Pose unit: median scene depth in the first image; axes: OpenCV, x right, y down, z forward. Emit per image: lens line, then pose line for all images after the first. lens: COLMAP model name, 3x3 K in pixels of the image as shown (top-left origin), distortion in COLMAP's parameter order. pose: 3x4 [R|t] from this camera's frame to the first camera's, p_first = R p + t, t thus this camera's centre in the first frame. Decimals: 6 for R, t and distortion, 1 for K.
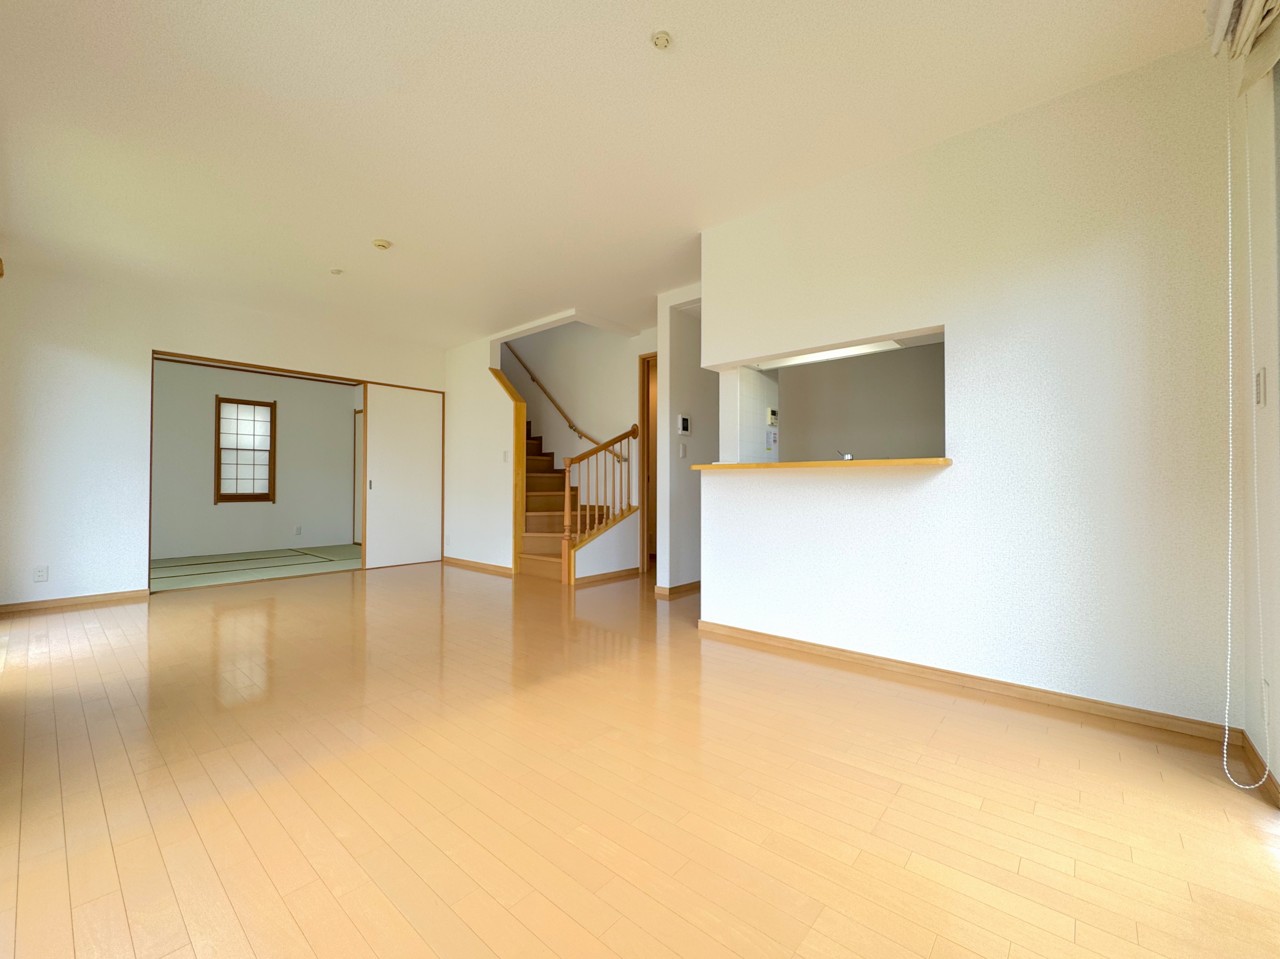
lens RADIAL K [[514.2, 0, 638.6], [0, 514.2, 476.3], [0, 0, 1]] dist [-0.002514, 0.000652]
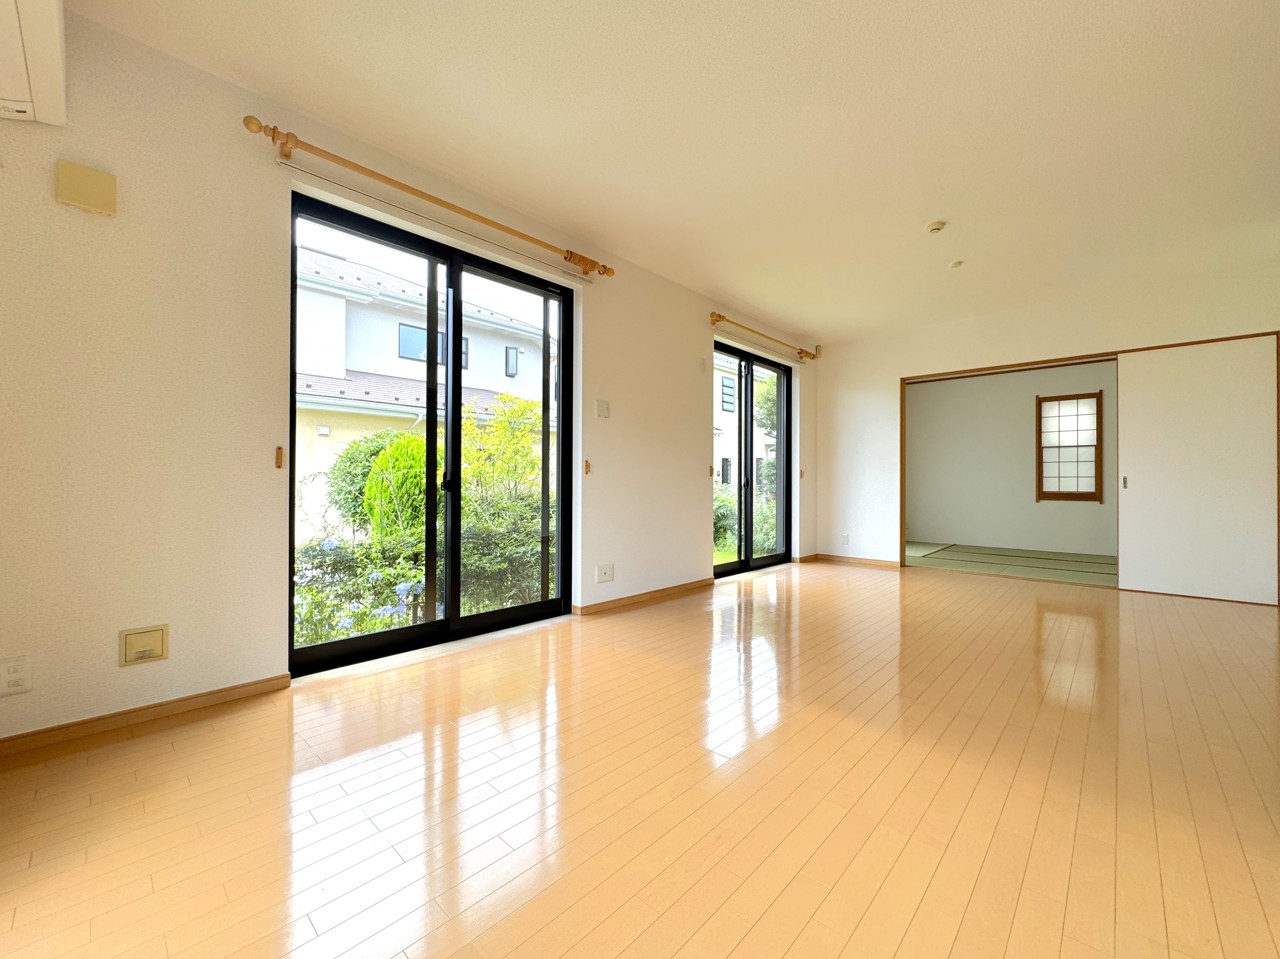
lens RADIAL K [[514.2, 0, 641.5], [0, 514.2, 481.5], [0, 0, 1]] dist [-0.002514, 0.000652]
pose [[-0.048543, -0.002330, -0.998818, 0.239436], [0.013190, 0.999909, -0.002974, 0.005994], [0.998734, -0.013319, -0.048507, 0.248549]]
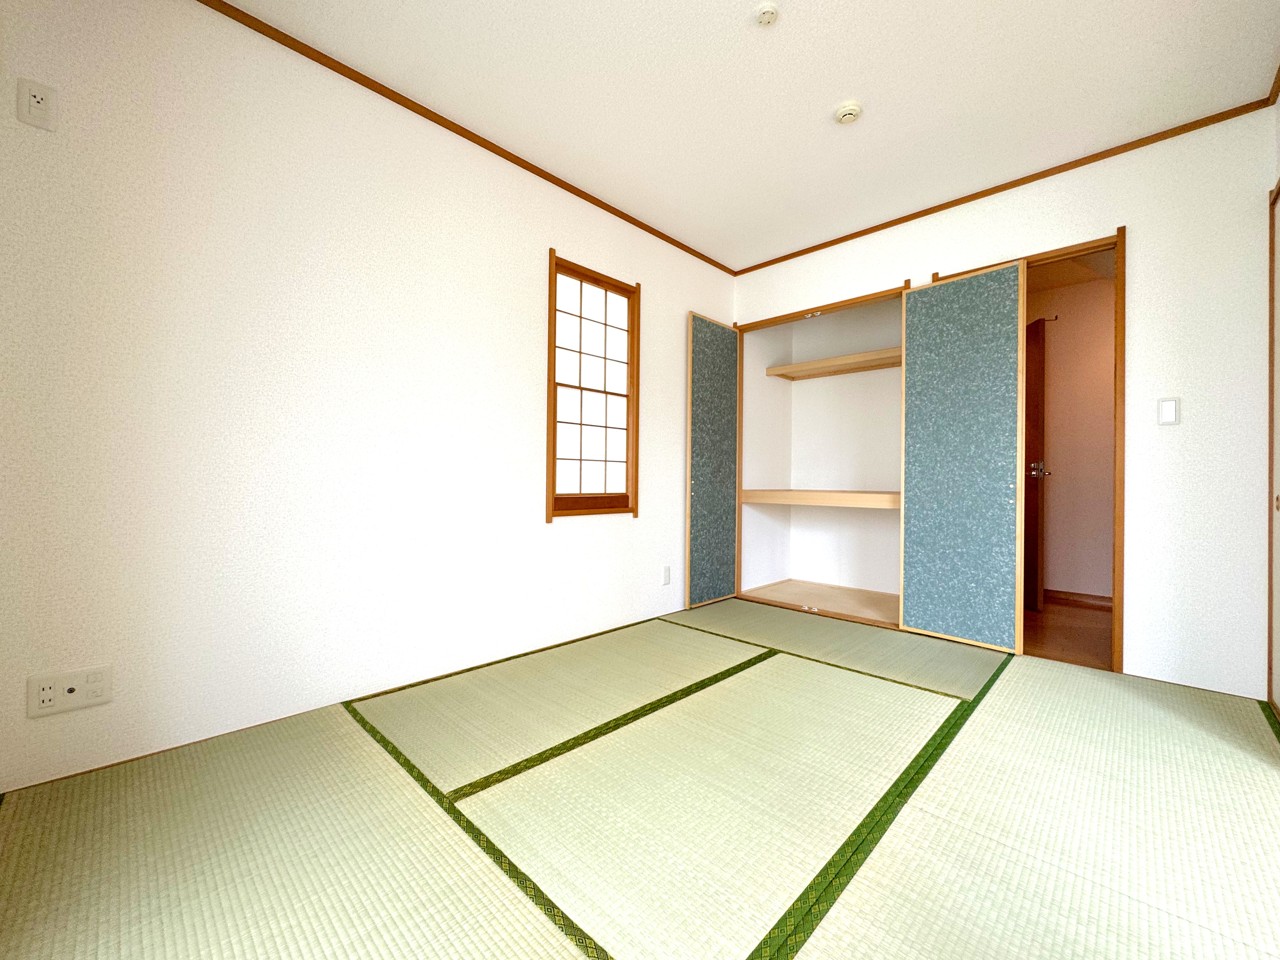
lens RADIAL K [[514.2, 0, 642.2], [0, 514.2, 476.4], [0, 0, 1]] dist [-0.002514, 0.000652]
pose [[0.997443, 0.006820, -0.071138, -0.703249], [-0.006329, 0.999955, 0.007132, 0.015478], [0.071183, -0.006663, 0.997441, 0.587561]]
